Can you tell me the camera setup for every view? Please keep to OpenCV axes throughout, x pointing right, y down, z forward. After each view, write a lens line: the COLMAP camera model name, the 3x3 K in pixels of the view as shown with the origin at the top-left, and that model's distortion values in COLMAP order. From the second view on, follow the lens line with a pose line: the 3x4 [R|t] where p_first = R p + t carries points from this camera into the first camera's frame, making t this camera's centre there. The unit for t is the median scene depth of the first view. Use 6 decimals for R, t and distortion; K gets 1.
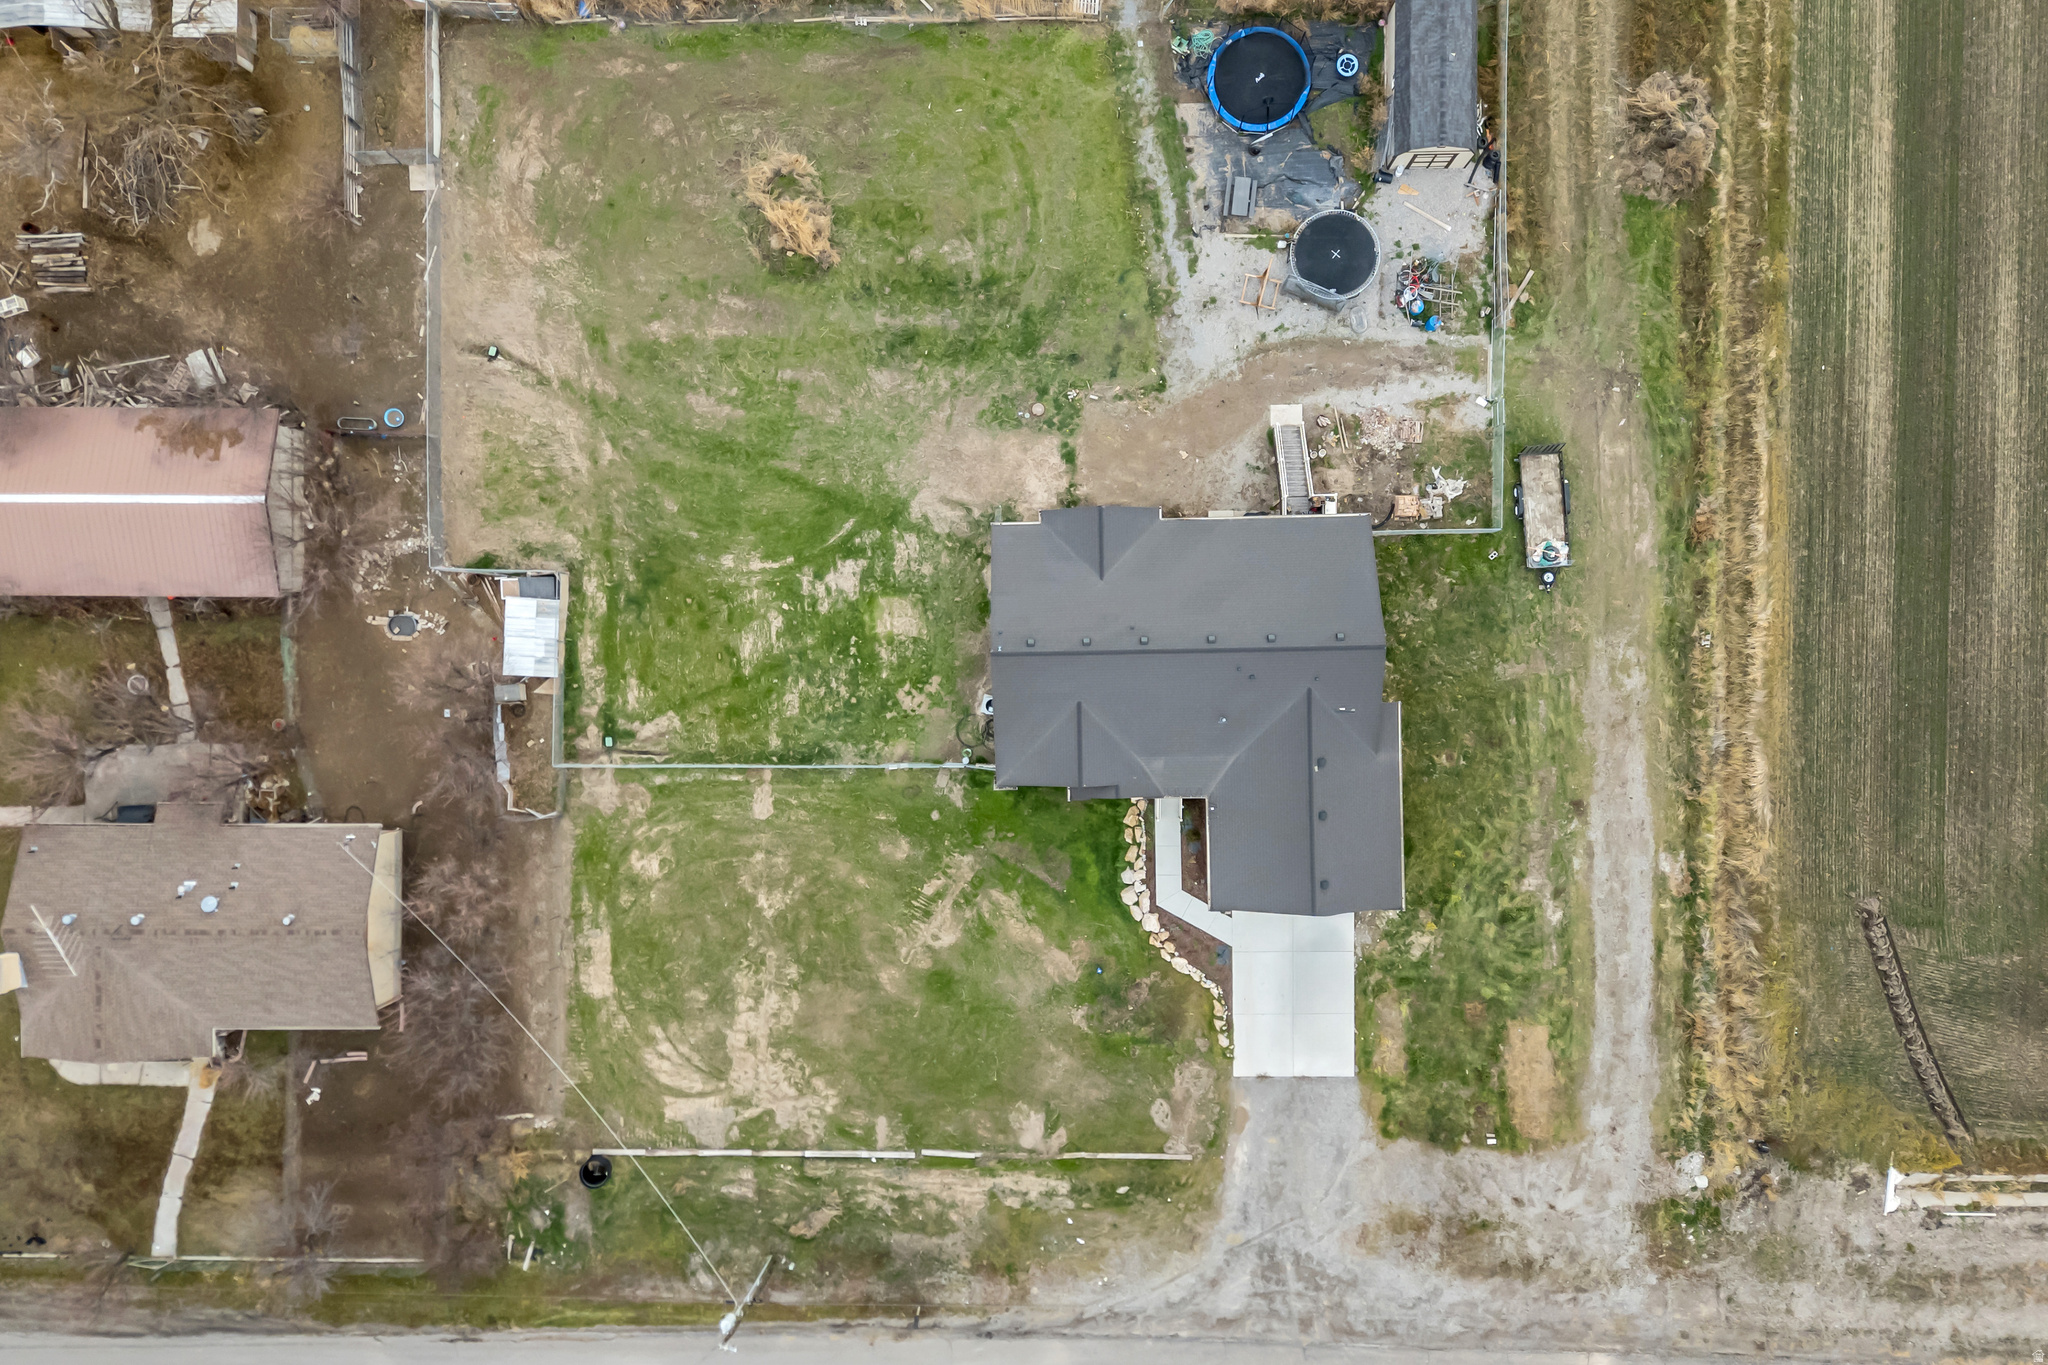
lens RADIAL K [[1505.9, 0, 1027.3], [0, 1505.9, 682.9], [0, 0, 1]] dist [0.081527, -0.076429]
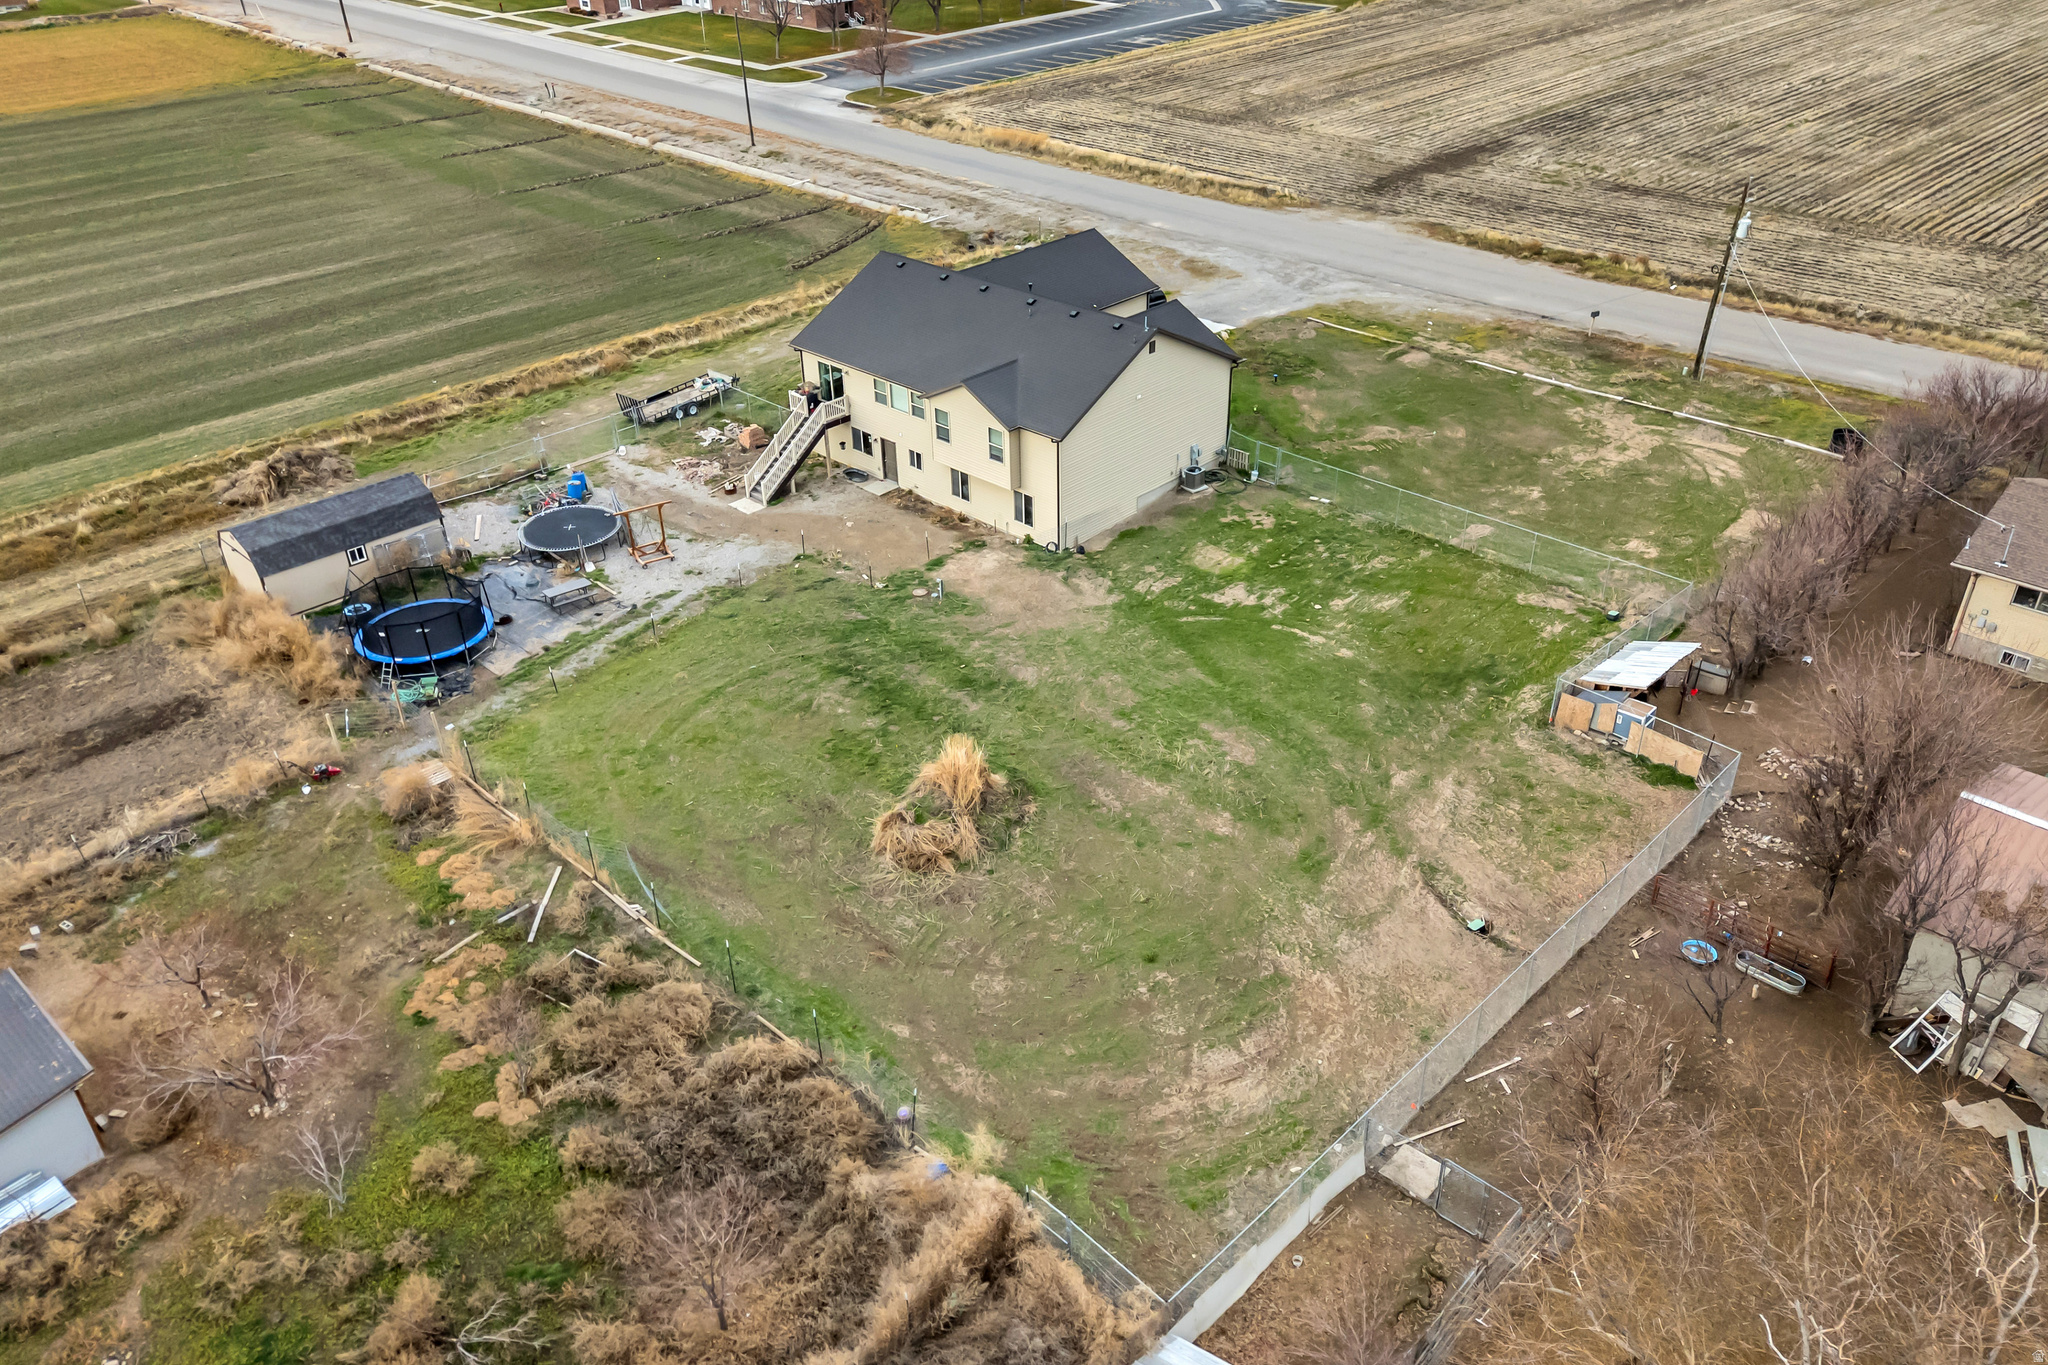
lens RADIAL K [[1505.9, 0, 1027.3], [0, 1505.9, 682.9], [0, 0, 1]] dist [0.081527, -0.076429]
pose [[-0.708582, -0.336924, 0.619995, -0.559987], [0.704184, -0.393834, 0.590778, -0.644793], [0.045128, 0.855206, 0.516320, 0.622300]]
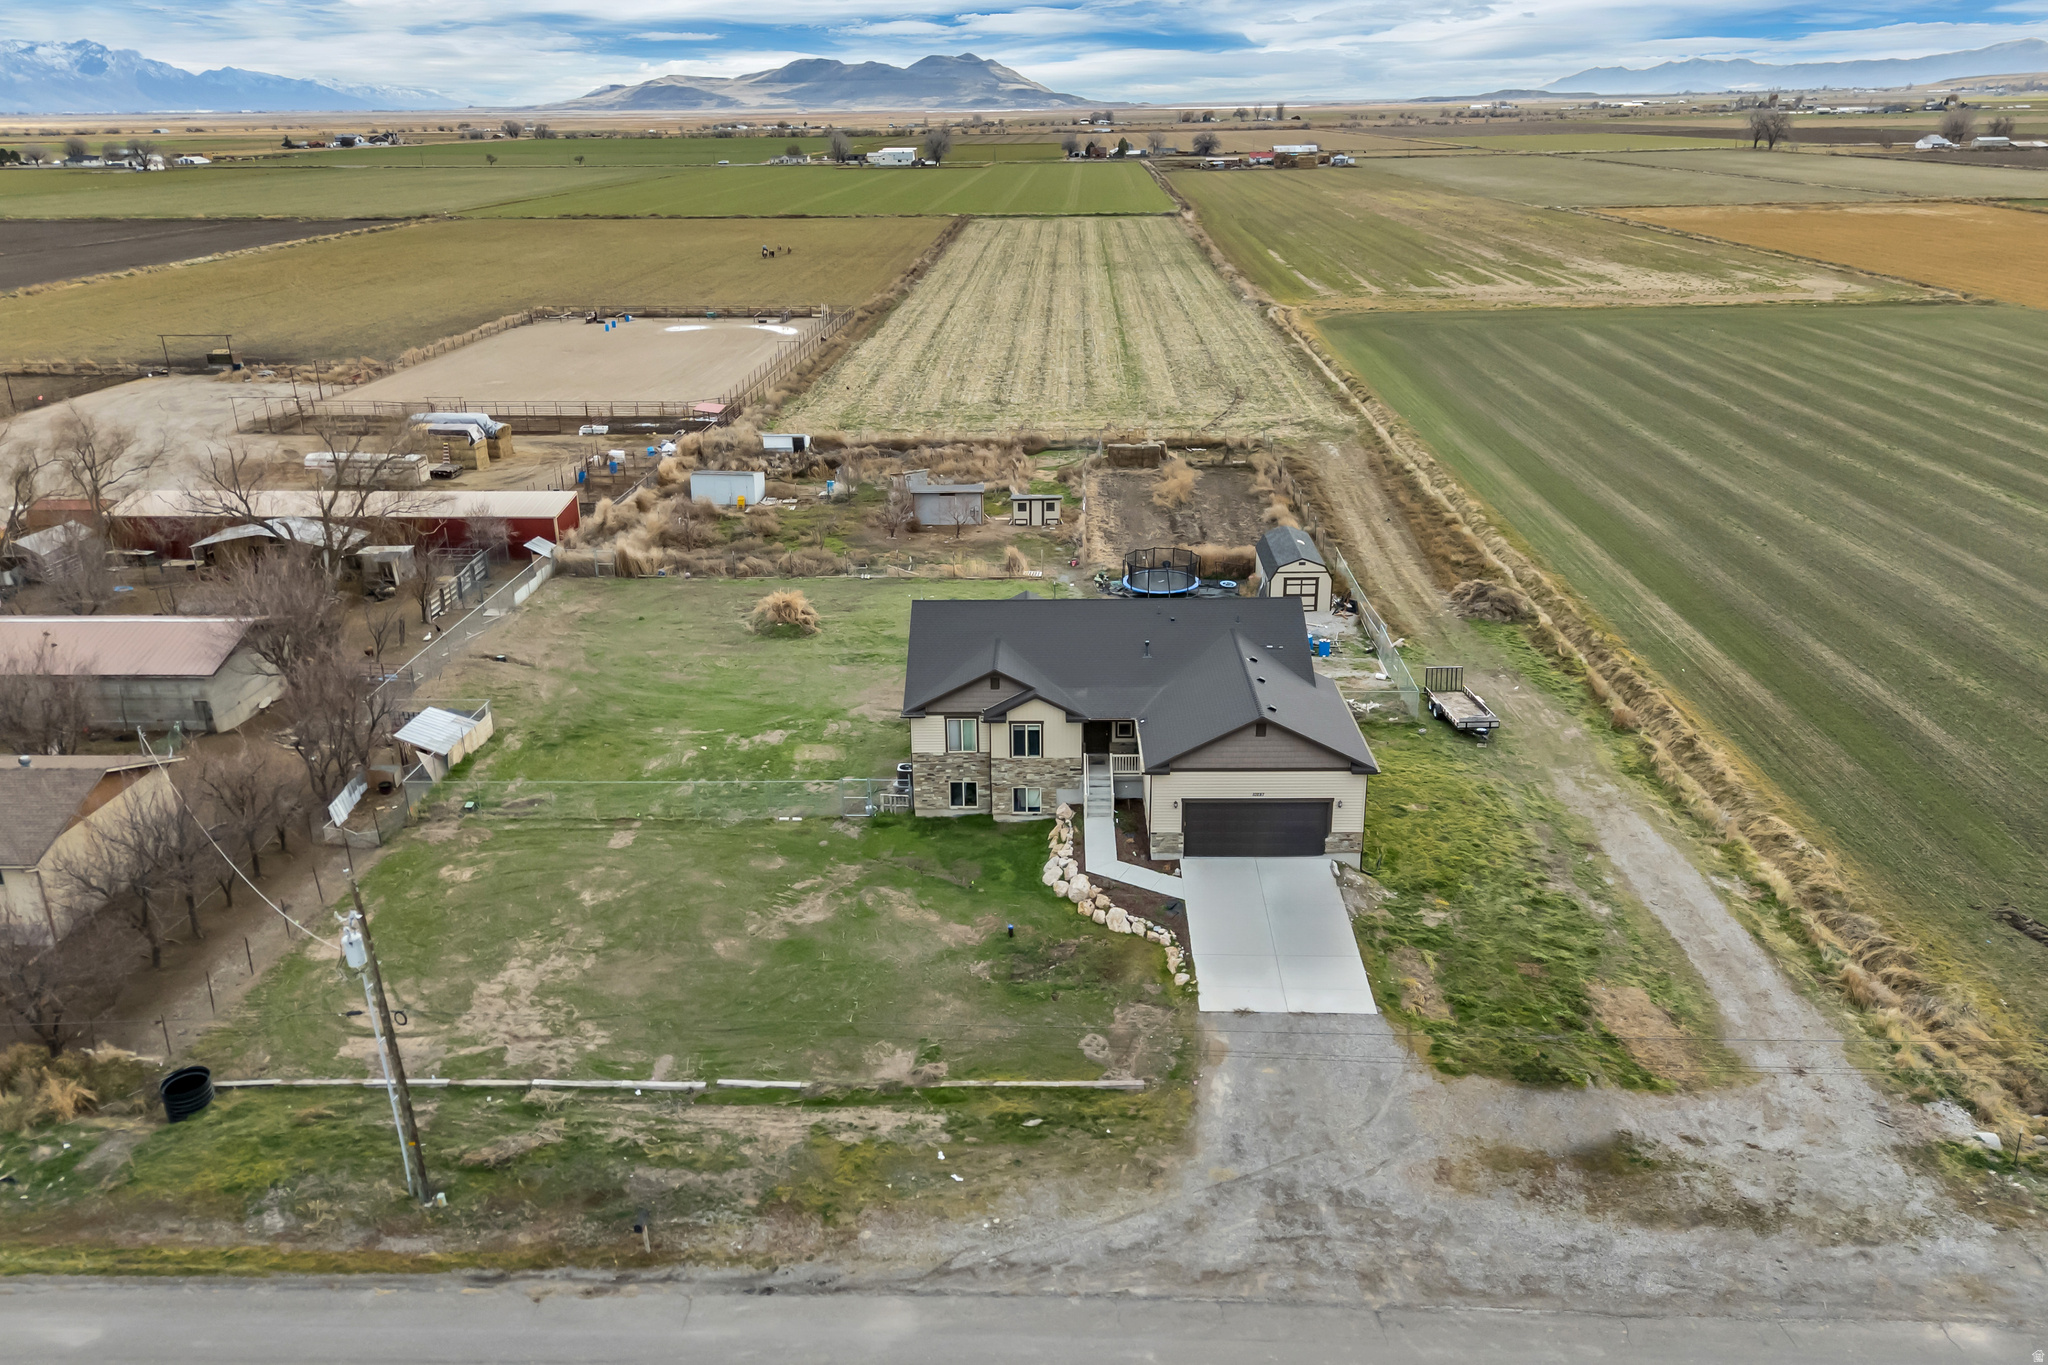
lens RADIAL K [[1511.6, 0, 1027.1], [0, 1511.6, 663.4], [0, 0, 1]] dist [0.094100, -0.099970]
pose [[0.999338, 0.023242, -0.027985, 0.073448], [-0.034180, 0.336552, -0.941044, 0.847632], [-0.012454, 0.941378, 0.337124, 0.620620]]
